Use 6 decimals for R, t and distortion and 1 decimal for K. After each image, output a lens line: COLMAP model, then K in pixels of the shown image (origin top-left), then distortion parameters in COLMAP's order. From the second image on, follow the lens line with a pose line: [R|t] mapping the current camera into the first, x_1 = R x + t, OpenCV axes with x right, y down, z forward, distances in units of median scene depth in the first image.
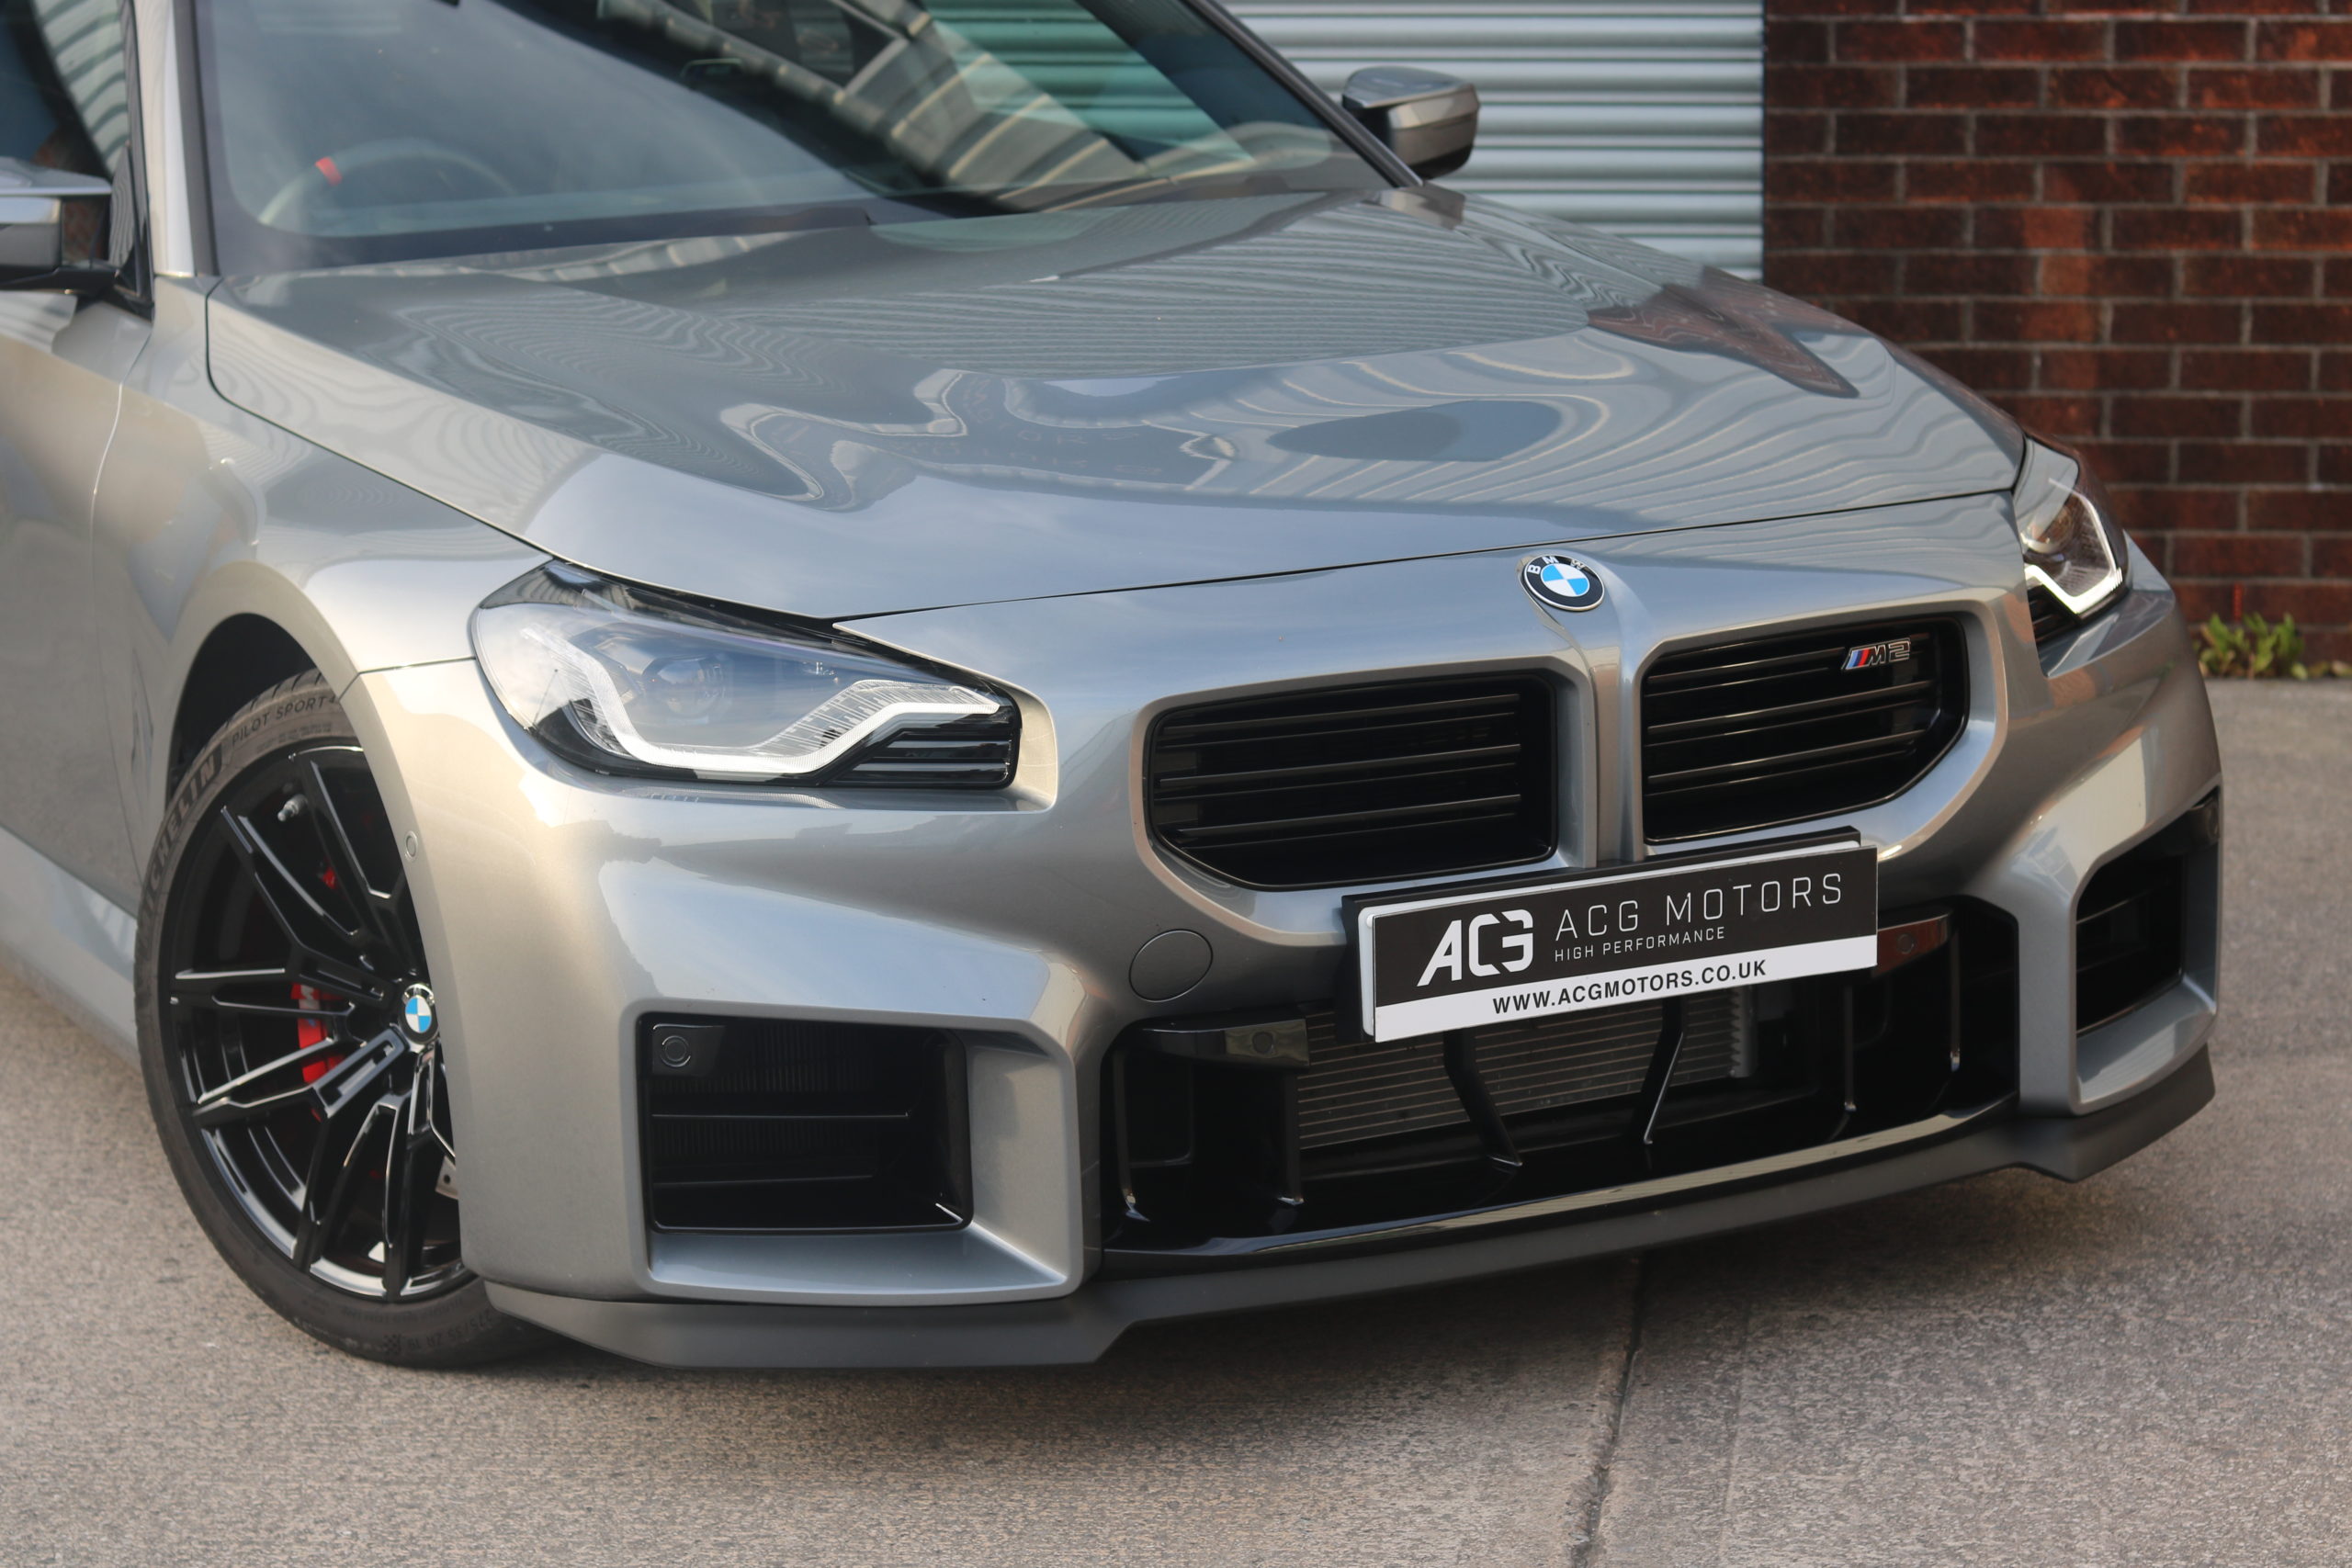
lens RADIAL K [[5480.5, 0, 1176.0], [0, 5480.5, 784.0], [0, 0, 1]] dist [-0.086523, -0.111594]
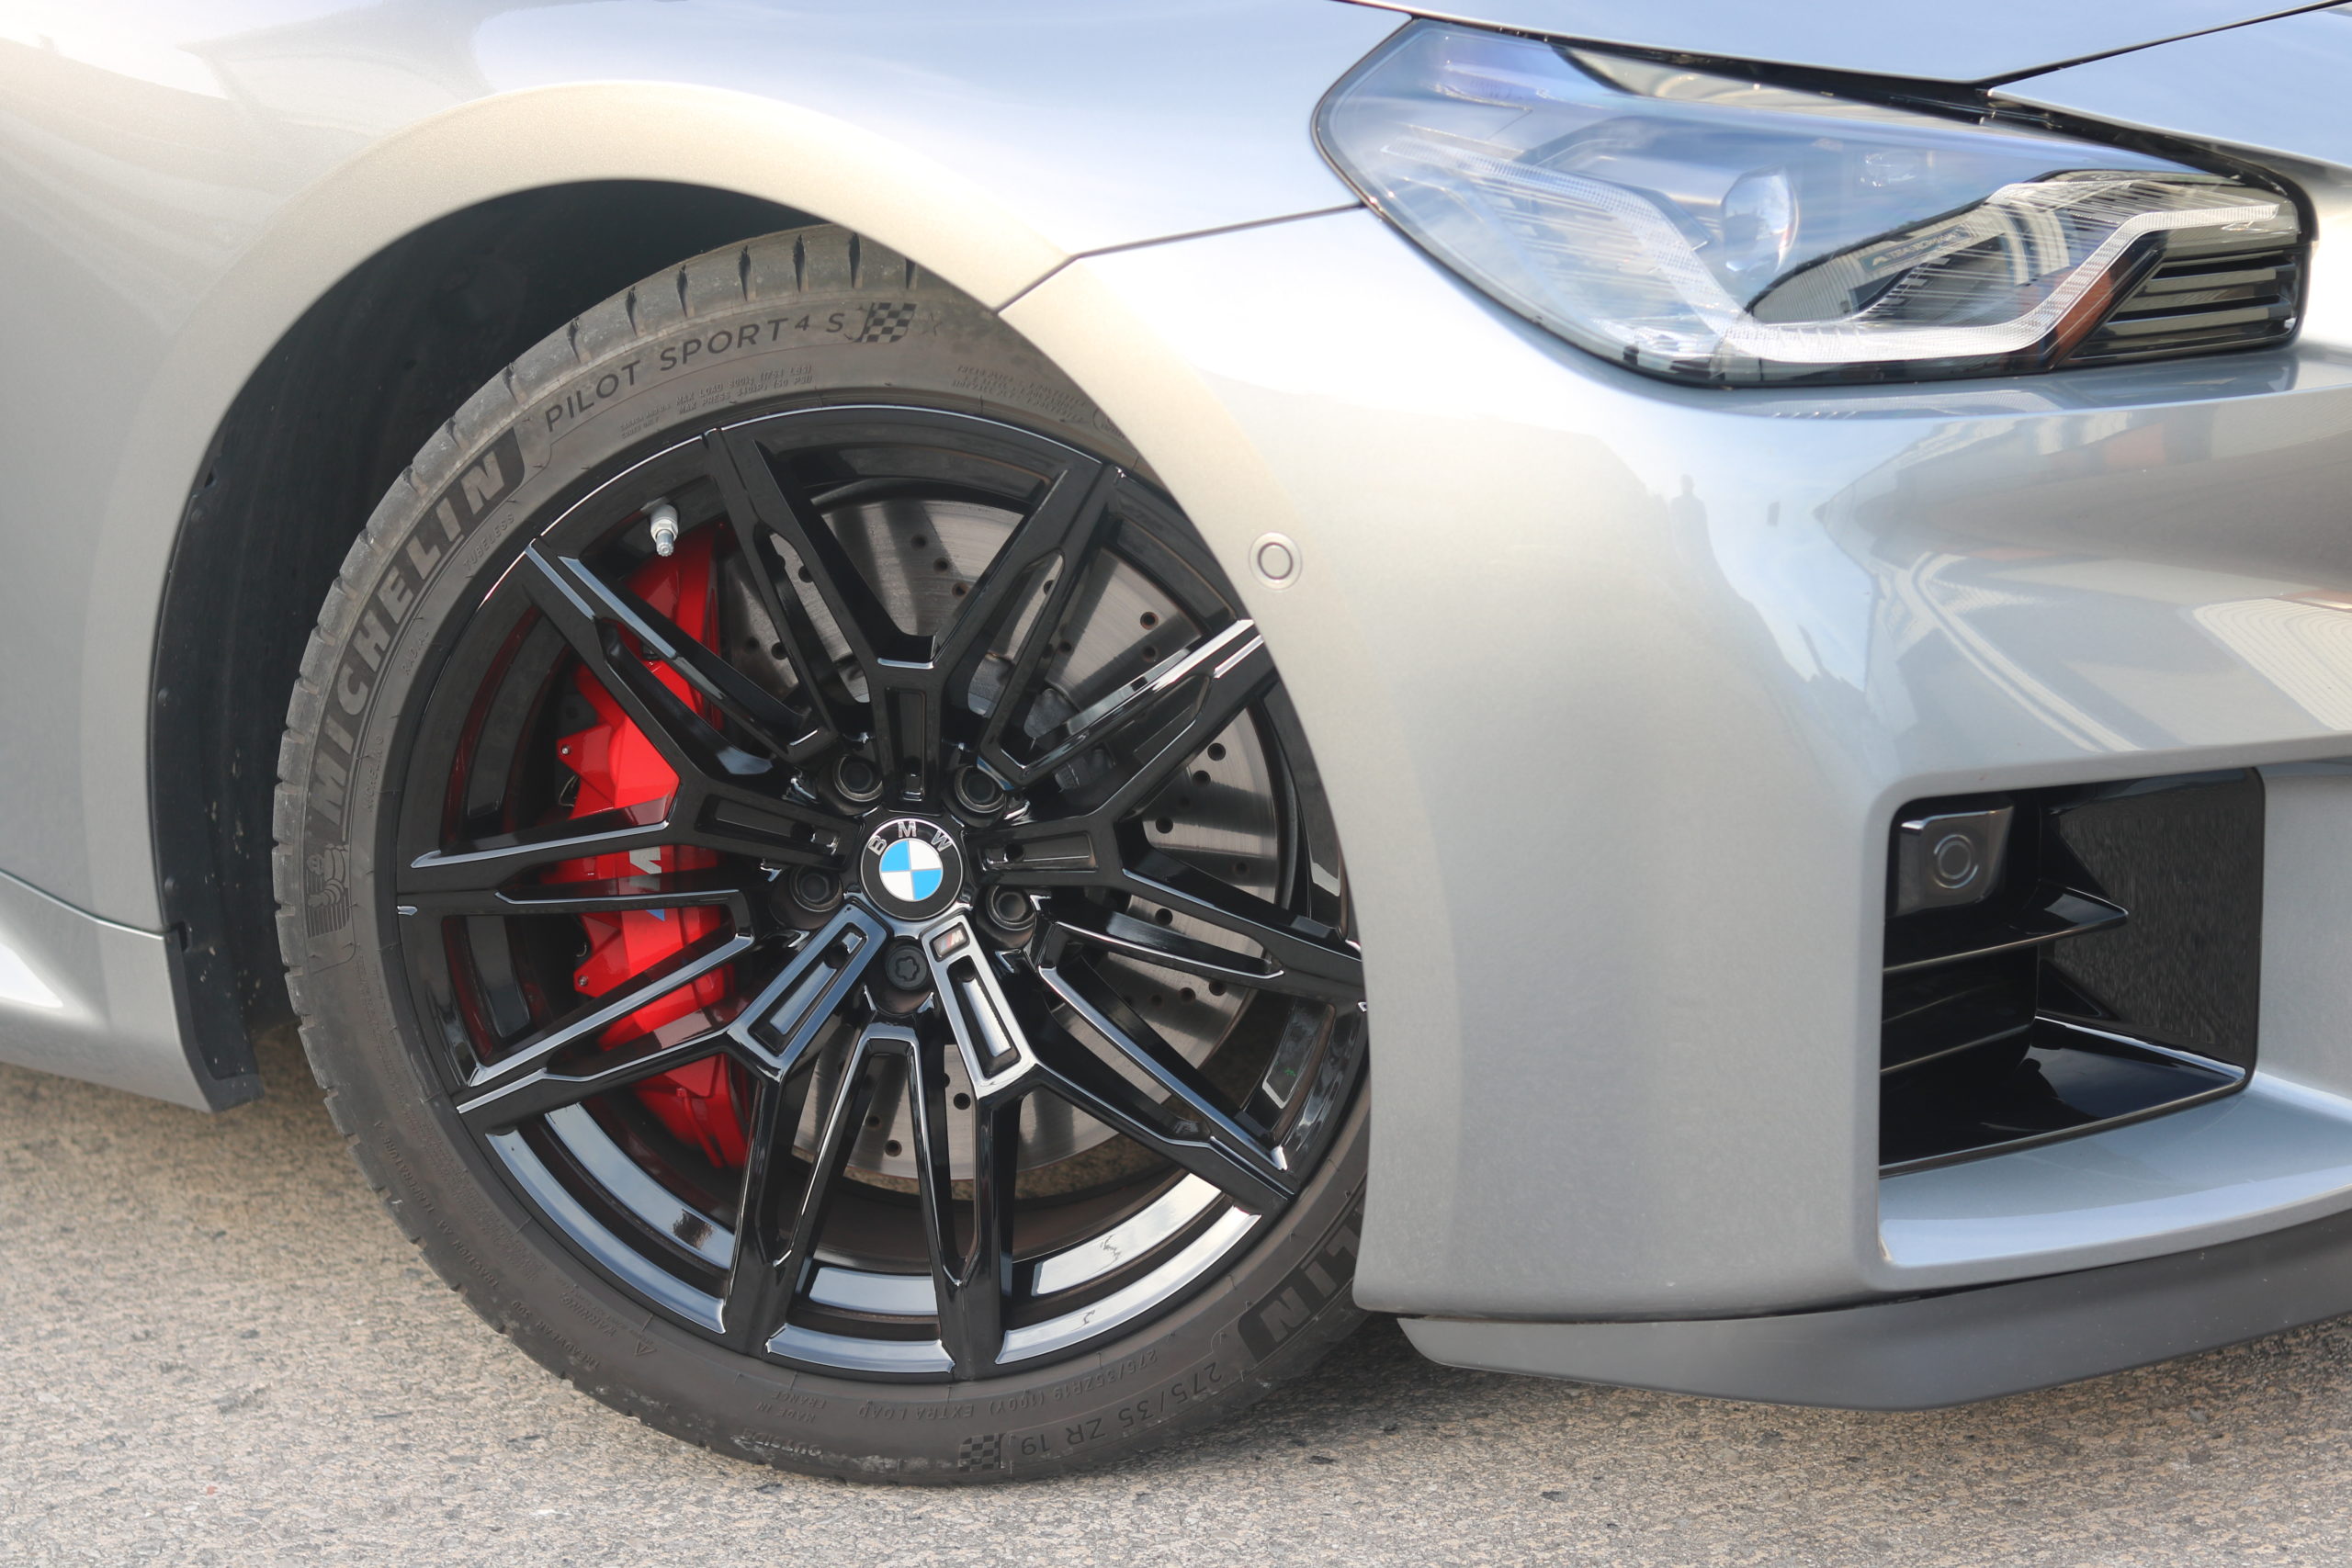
lens RADIAL K [[5480.5, 0, 1176.0], [0, 5480.5, 784.0], [0, 0, 1]] dist [-0.086523, -0.111594]
pose [[0.858846, -0.129336, 0.495637, -0.394230], [0.093450, 0.990922, 0.096649, -0.018977], [-0.503638, -0.036689, 0.863136, 0.497509]]
